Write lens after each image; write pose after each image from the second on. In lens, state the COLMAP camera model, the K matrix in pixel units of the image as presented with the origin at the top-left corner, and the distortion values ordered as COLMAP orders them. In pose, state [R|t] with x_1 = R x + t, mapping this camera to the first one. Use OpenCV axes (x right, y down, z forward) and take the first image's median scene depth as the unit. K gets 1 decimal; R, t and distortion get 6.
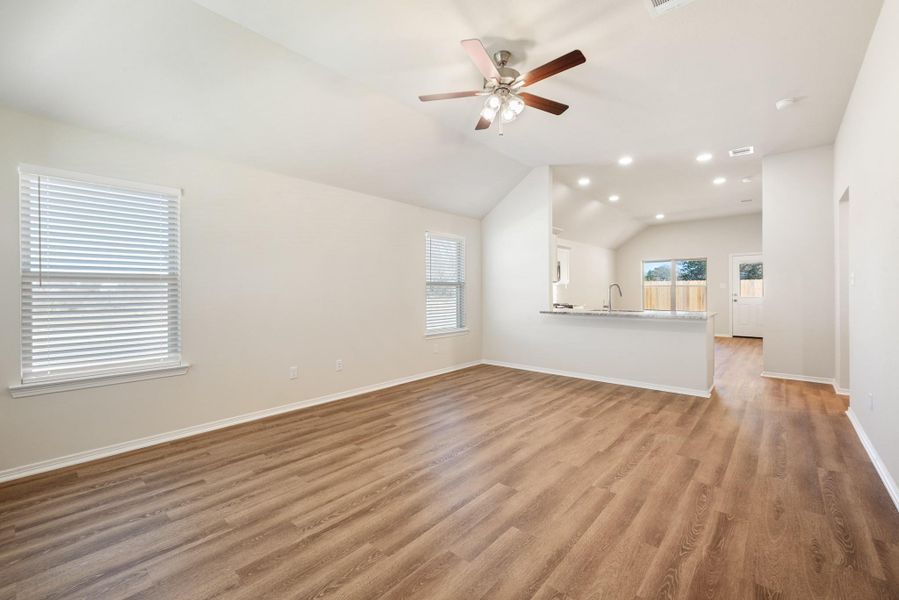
lens RADIAL K [[367.5, 0, 453.9], [0, 367.5, 291.6], [0, 0, 1]] dist [0.003462, -0.000304]
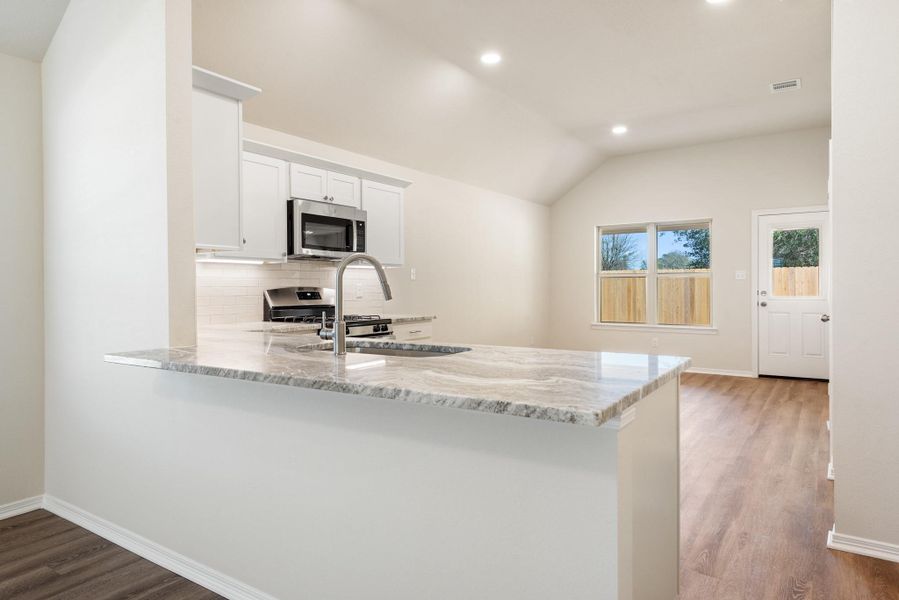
lens RADIAL K [[547.7, 0, 453.5], [0, 547.7, 288.3], [0, 0, 1]] dist [0.009516, -0.002003]
pose [[0.991263, -0.000394, 0.131897, 0.370972], [0.000335, 1.000000, 0.000467, 0.003114], [-0.131897, -0.000418, 0.991263, 0.471499]]
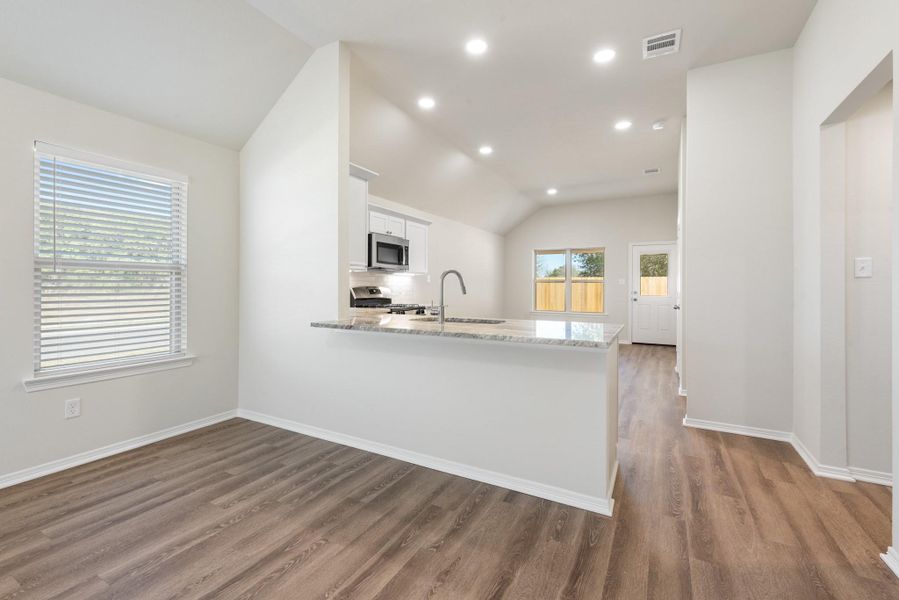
lens RADIAL K [[380.9, 0, 448.5], [0, 380.9, 285.0], [0, 0, 1]] dist [0.001602, -0.000165]
pose [[0.976722, 0.011289, 0.214210, 0.258662], [-0.009865, 0.999922, -0.007718, 0.003284], [-0.214280, 0.005425, 0.976757, 0.383340]]
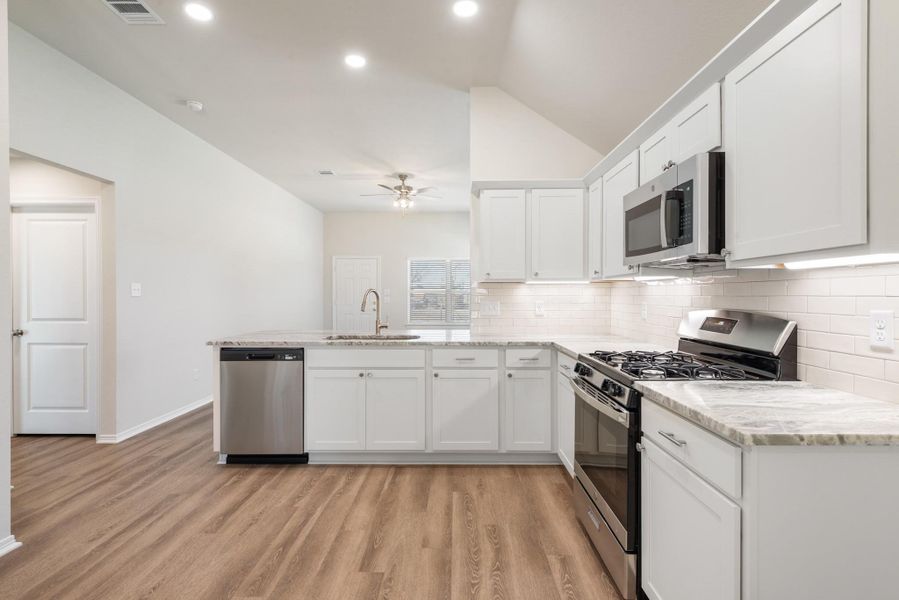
lens RADIAL K [[438.9, 0, 445.6], [0, 438.9, 297.1], [0, 0, 1]] dist [0.011570, -0.000678]
pose [[-0.768289, 0.008236, -0.640050, 0.654778], [0.003666, 0.999957, 0.008466, -0.012293], [0.640093, 0.004158, -0.768286, 1.326031]]
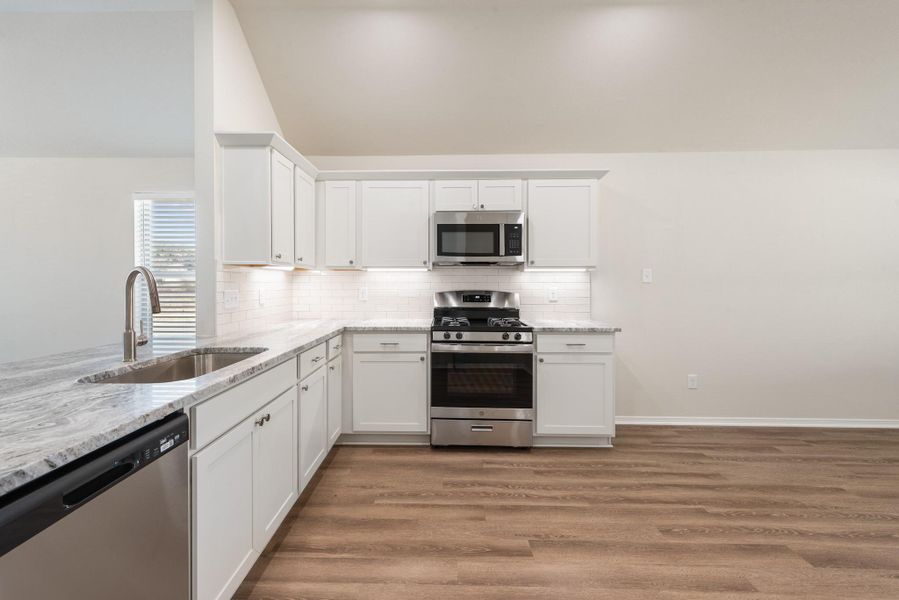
lens RADIAL K [[404.7, 0, 440.9], [0, 404.7, 285.0], [0, 0, 1]] dist [0.004663, -0.000643]
pose [[0.648943, 0.008073, -0.760794, 0.679939], [-0.004841, 0.999967, 0.006481, -0.009669], [0.760821, -0.000523, 0.648961, 0.792636]]
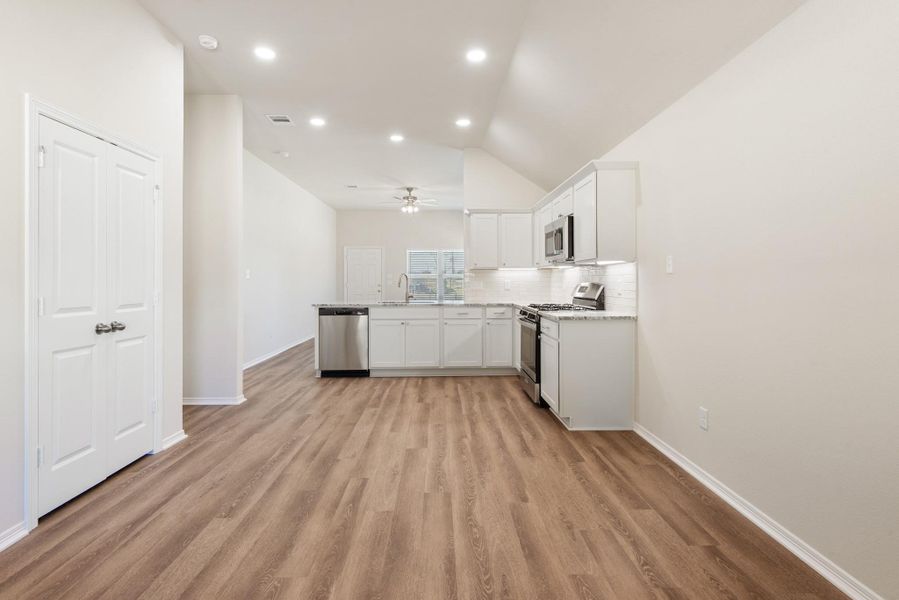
lens RADIAL K [[465.3, 0, 445.8], [0, 465.3, 279.9], [0, 0, 1]] dist [0.000741, -0.000236]
pose [[-0.739645, 0.005087, -0.672978, 0.964444], [0.005403, 0.999984, 0.001621, -0.005523], [0.672976, -0.002437, -0.739661, 1.616908]]
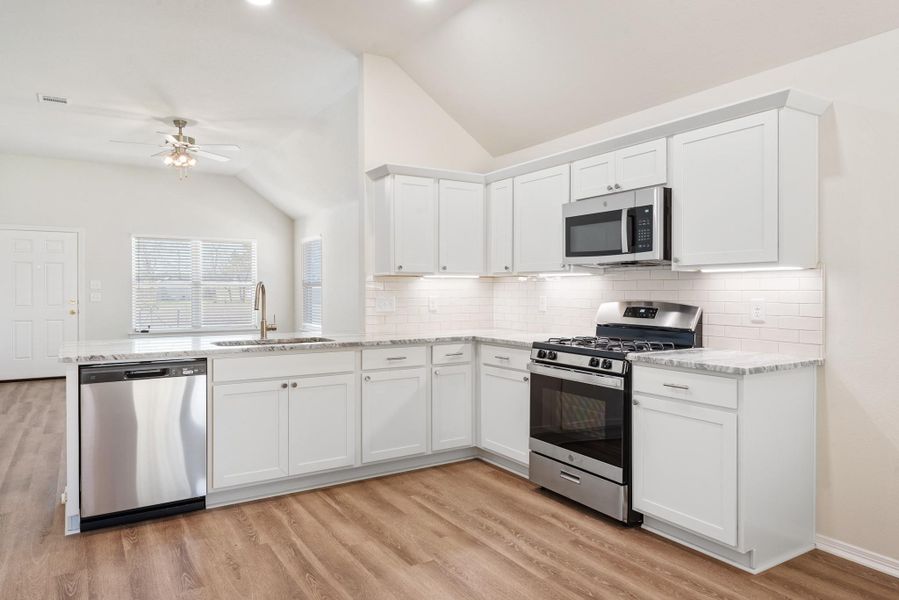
lens RADIAL K [[604.8, 0, 452.1], [0, 604.8, 293.6], [0, 0, 1]] dist [0.010007, 0.000390]
pose [[-0.285536, 0.011665, -0.958297, 0.913876], [0.000548, 0.999928, 0.012008, -0.013608], [0.958368, 0.002903, -0.285522, 1.192969]]
